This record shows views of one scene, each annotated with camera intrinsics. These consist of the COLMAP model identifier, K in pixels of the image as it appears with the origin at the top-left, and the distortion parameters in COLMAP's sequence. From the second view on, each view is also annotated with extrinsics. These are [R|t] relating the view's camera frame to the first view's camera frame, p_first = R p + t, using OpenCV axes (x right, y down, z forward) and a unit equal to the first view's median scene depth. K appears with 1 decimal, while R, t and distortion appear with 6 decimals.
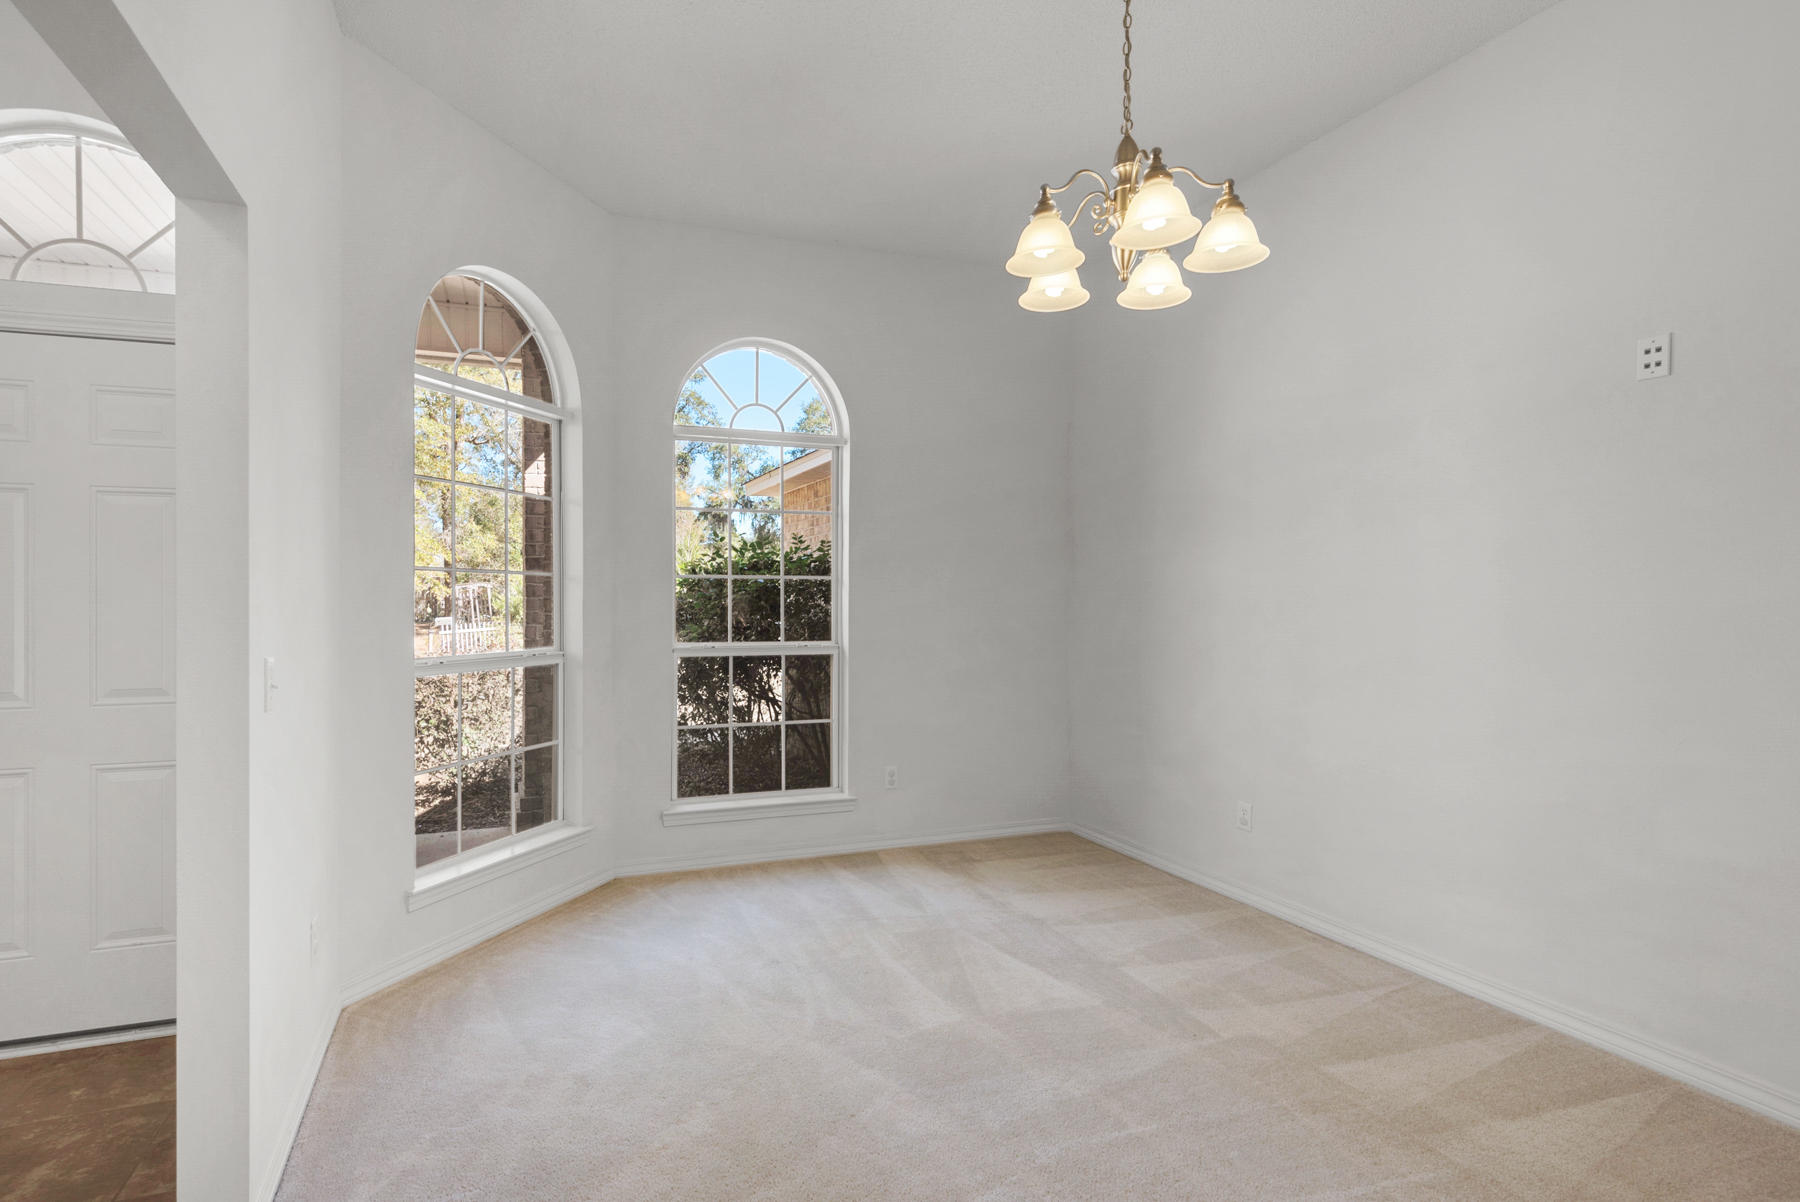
lens RADIAL K [[839.6, 0, 869.5], [0, 839.6, 604.2], [0, 0, 1]] dist [-0.001317, -0.001068]
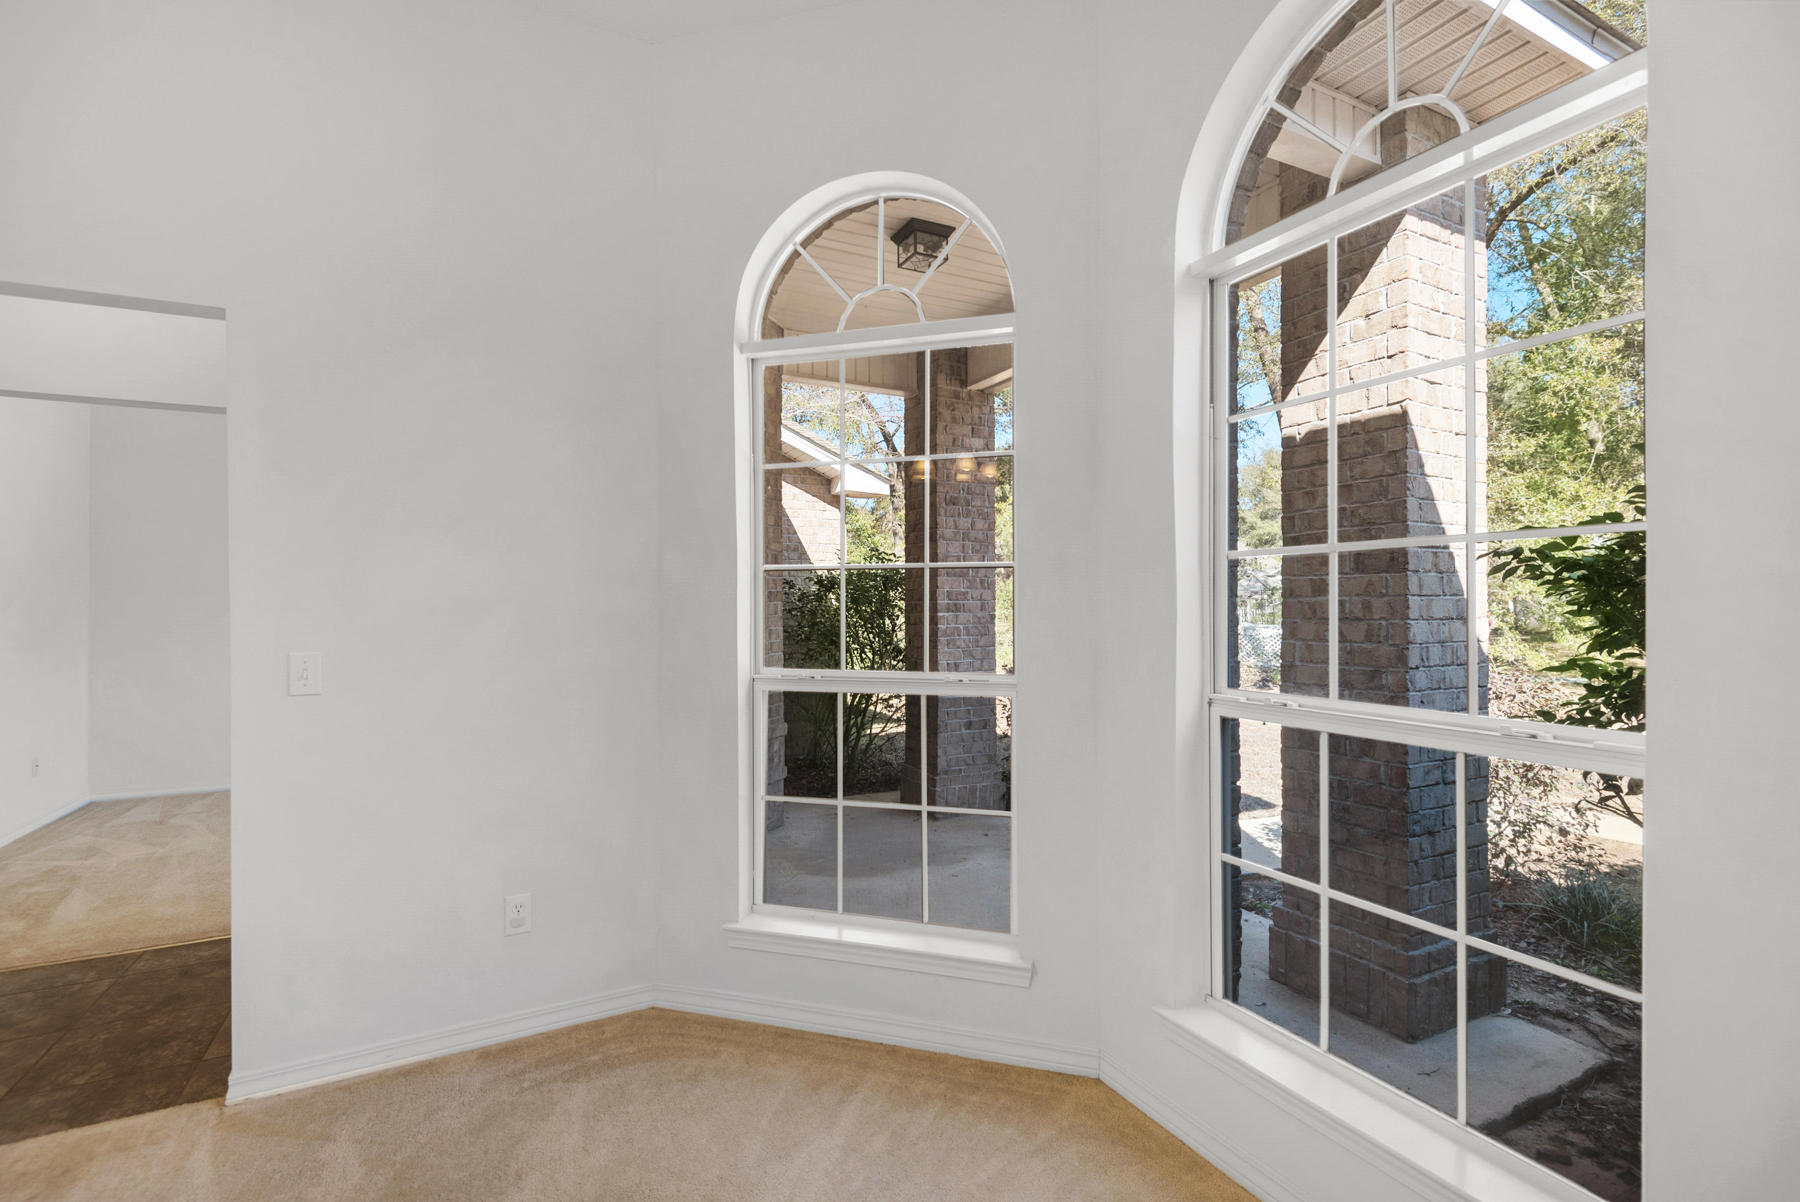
lens RADIAL K [[834.9, 0, 900.0], [0, 834.9, 601.0], [0, 0, 1]] dist [0.001347, -0.000042]
pose [[0.121277, 0.001897, -0.992617, 0.242406], [-0.009008, 0.999959, 0.000810, -0.002868], [0.992578, 0.008843, 0.121289, 0.742997]]
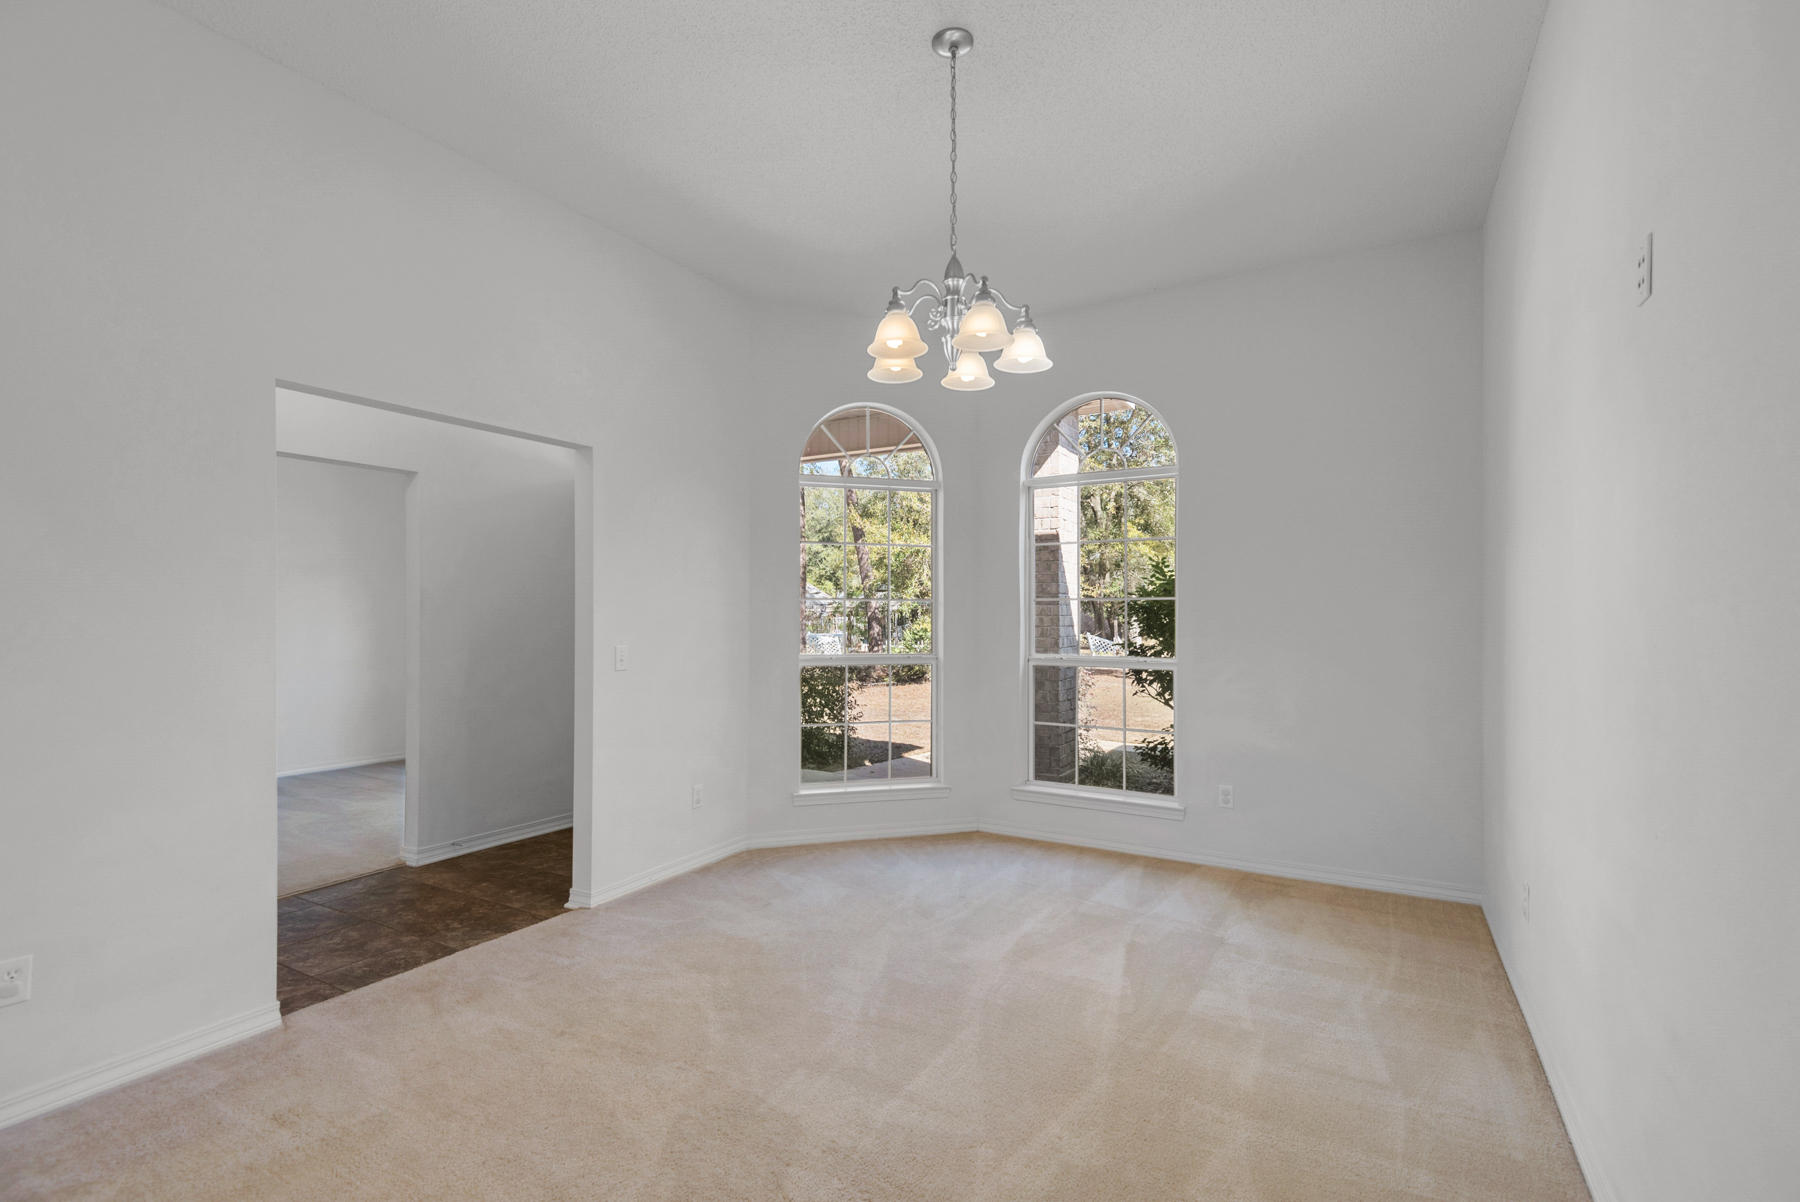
lens RADIAL K [[839.4, 0, 909.6], [0, 839.4, 610.1], [0, 0, 1]] dist [-0.023551, -0.000040]
pose [[0.660939, 0.001512, -0.750438, 0.568908], [-0.014930, 0.999827, -0.011134, 0.000263], [0.750291, 0.018563, 0.660847, 0.055730]]
